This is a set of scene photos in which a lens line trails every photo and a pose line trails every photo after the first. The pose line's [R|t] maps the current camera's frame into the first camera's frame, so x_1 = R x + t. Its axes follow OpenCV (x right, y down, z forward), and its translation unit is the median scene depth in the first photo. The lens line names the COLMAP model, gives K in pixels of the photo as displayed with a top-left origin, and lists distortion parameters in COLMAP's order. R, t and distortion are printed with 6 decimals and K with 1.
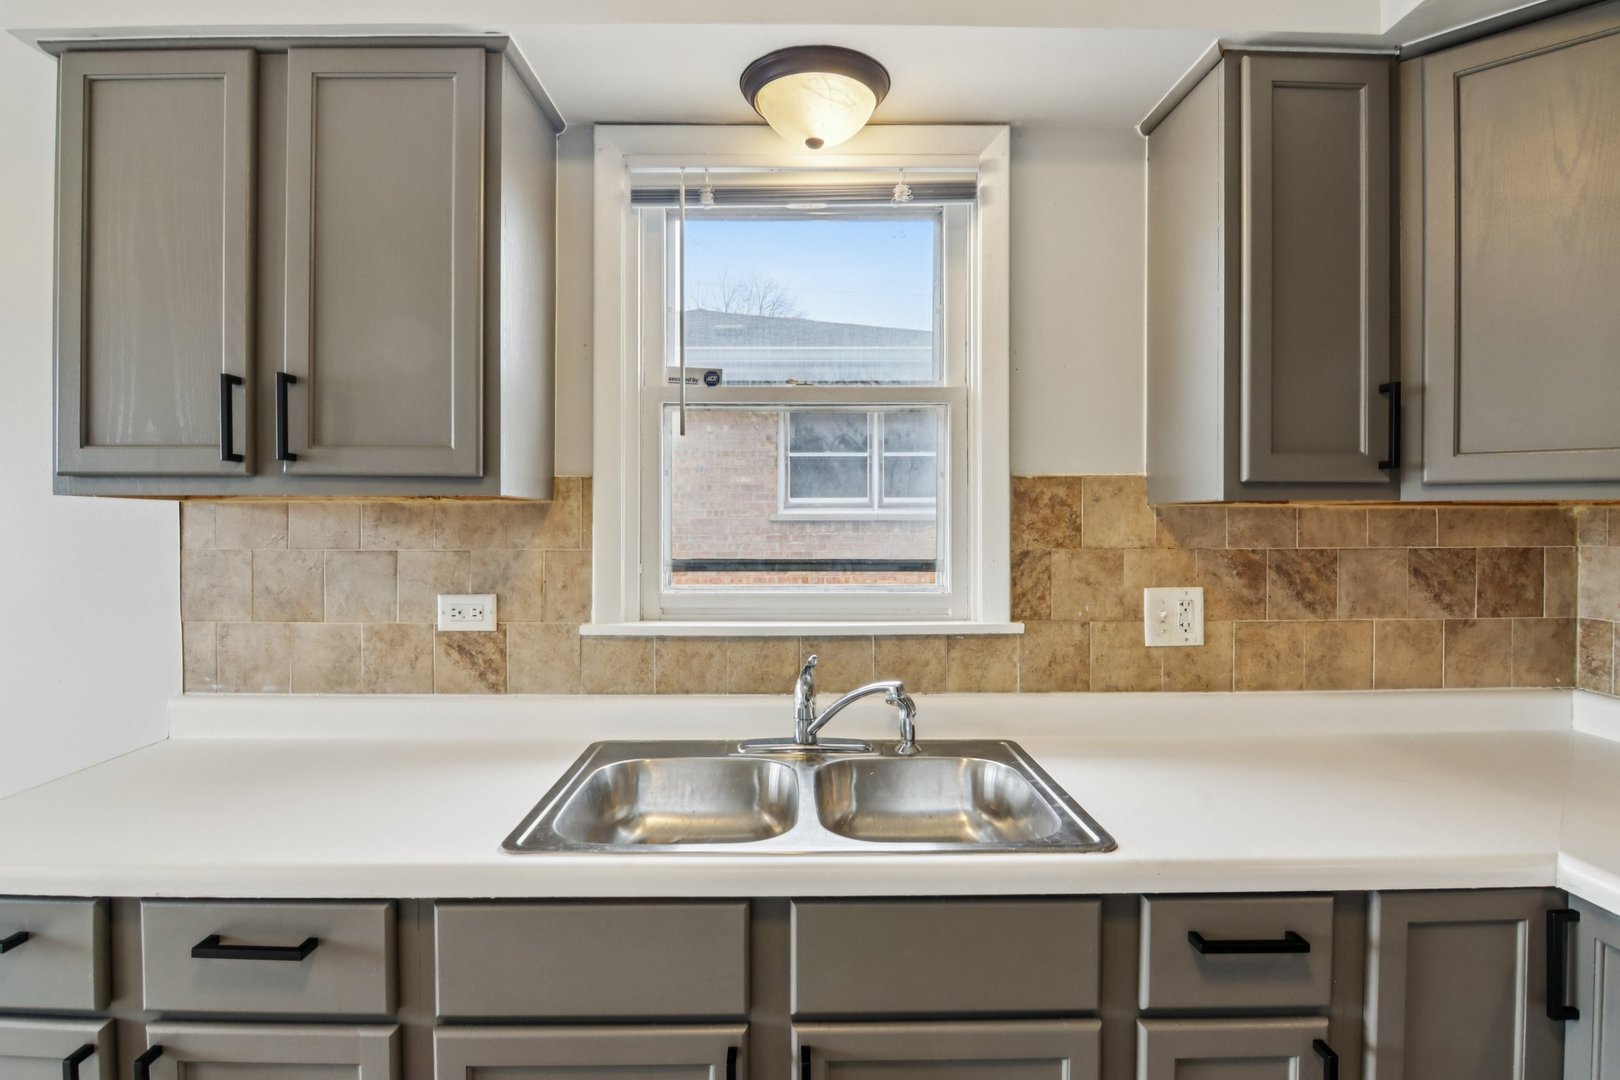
lens RADIAL K [[830.1, 0, 803.8], [0, 830.1, 527.2], [0, 0, 1]] dist [-0.016052, -0.002521]
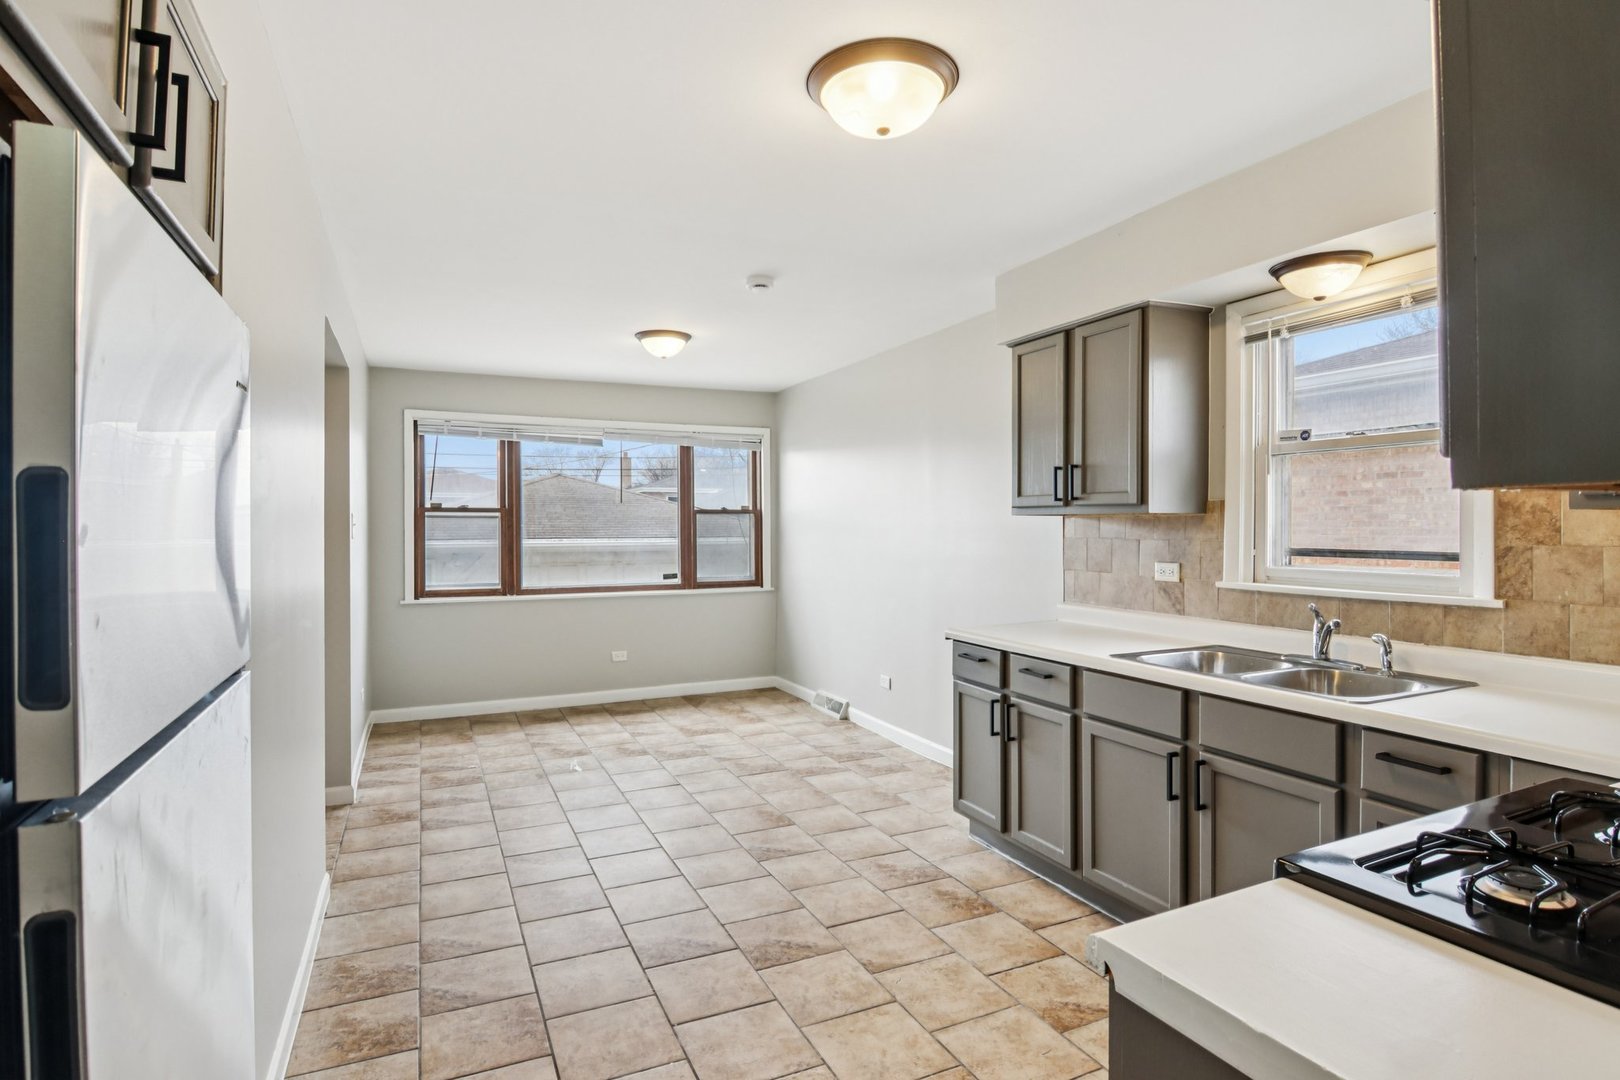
lens RADIAL K [[830.1, 0, 803.8], [0, 830.1, 527.2], [0, 0, 1]] dist [-0.016052, -0.002521]
pose [[0.409848, 0.000391, -0.912154, 1.007121], [-0.005306, 0.999984, -0.001955, 0.005986], [0.912138, 0.005641, 0.409844, -0.572262]]
